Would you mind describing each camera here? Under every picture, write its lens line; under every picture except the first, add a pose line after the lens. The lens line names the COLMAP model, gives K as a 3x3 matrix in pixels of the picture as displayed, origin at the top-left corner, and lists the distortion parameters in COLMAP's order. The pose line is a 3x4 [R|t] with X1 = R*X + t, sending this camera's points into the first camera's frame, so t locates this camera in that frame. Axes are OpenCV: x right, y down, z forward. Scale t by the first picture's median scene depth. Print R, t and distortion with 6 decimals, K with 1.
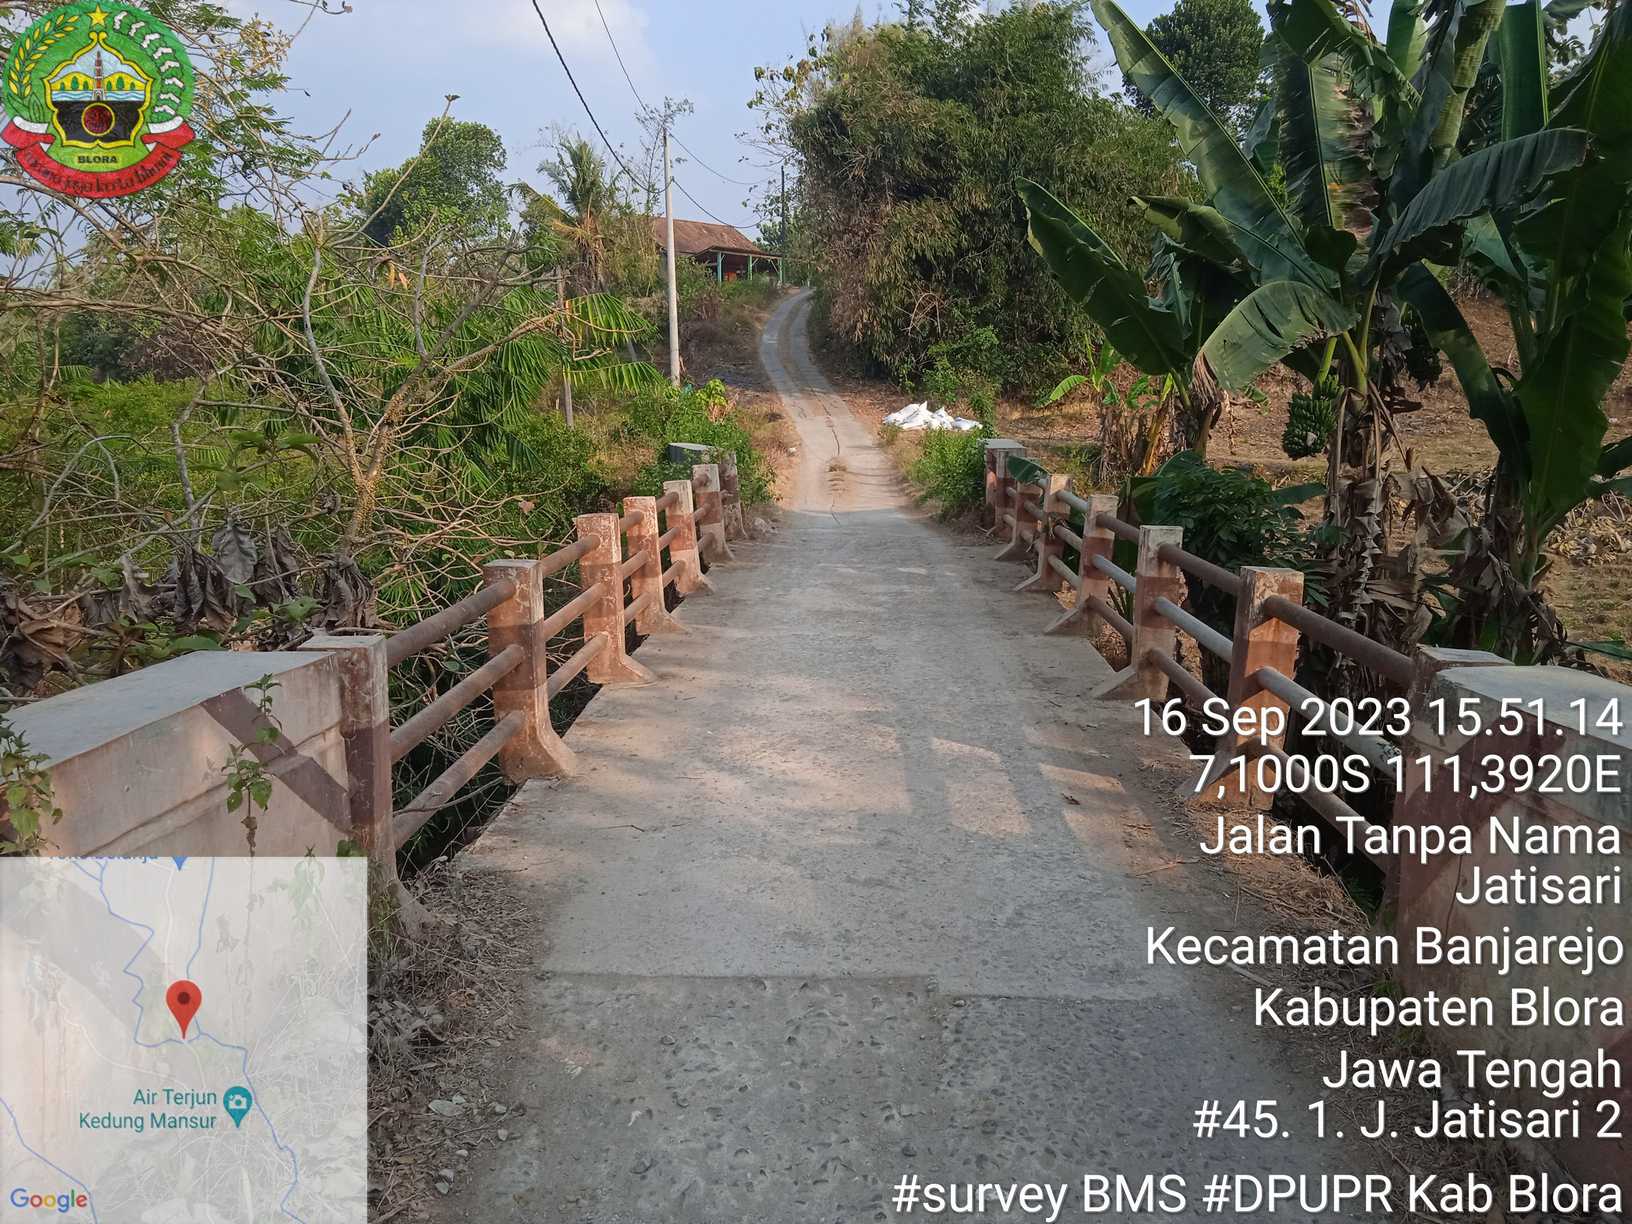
lens RADIAL K [[1351.2, 0, 822.5], [0, 1351.2, 619.1], [0, 0, 1]] dist [0.083124, -0.128520]
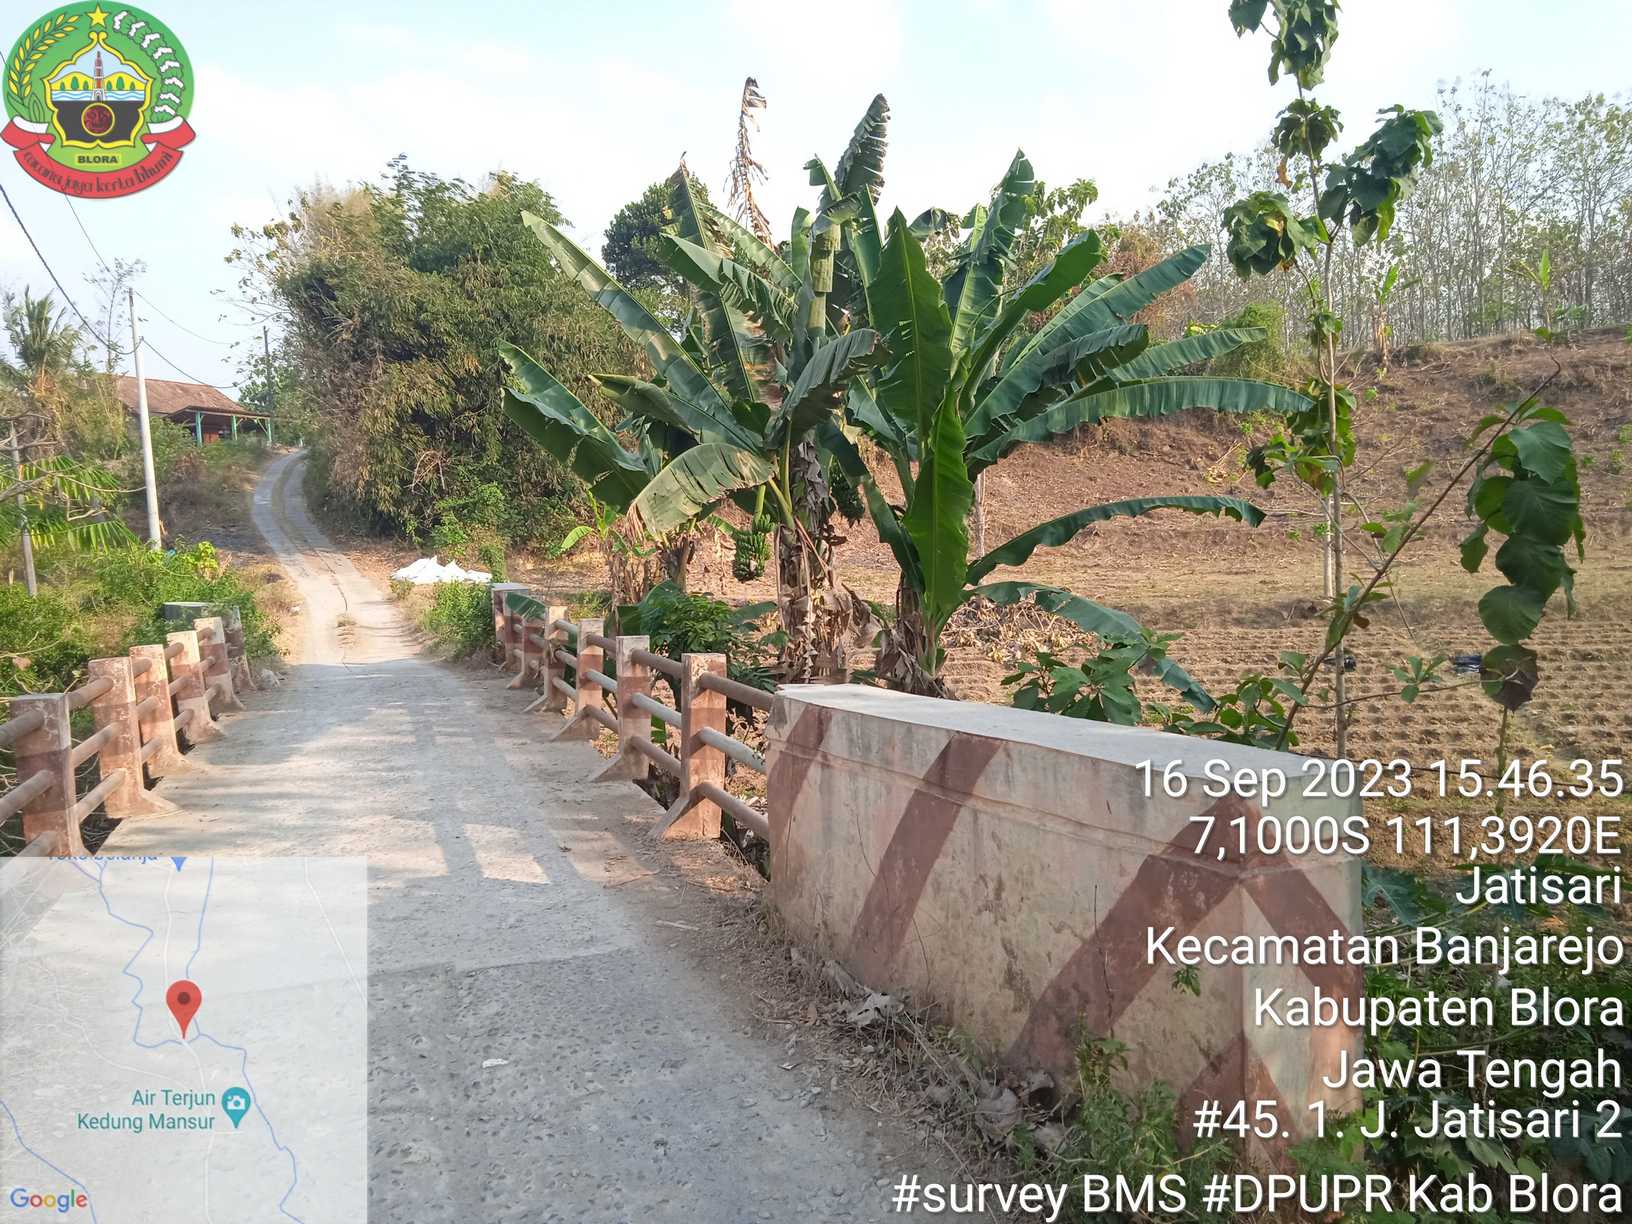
lens RADIAL K [[1351.2, 0, 822.5], [0, 1351.2, 619.1], [0, 0, 1]] dist [0.083124, -0.128520]
pose [[0.938360, -0.056444, 0.341020, -0.003291], [0.094135, 0.991017, -0.094995, 0.026151], [-0.332595, 0.121242, 0.935244, -0.108561]]
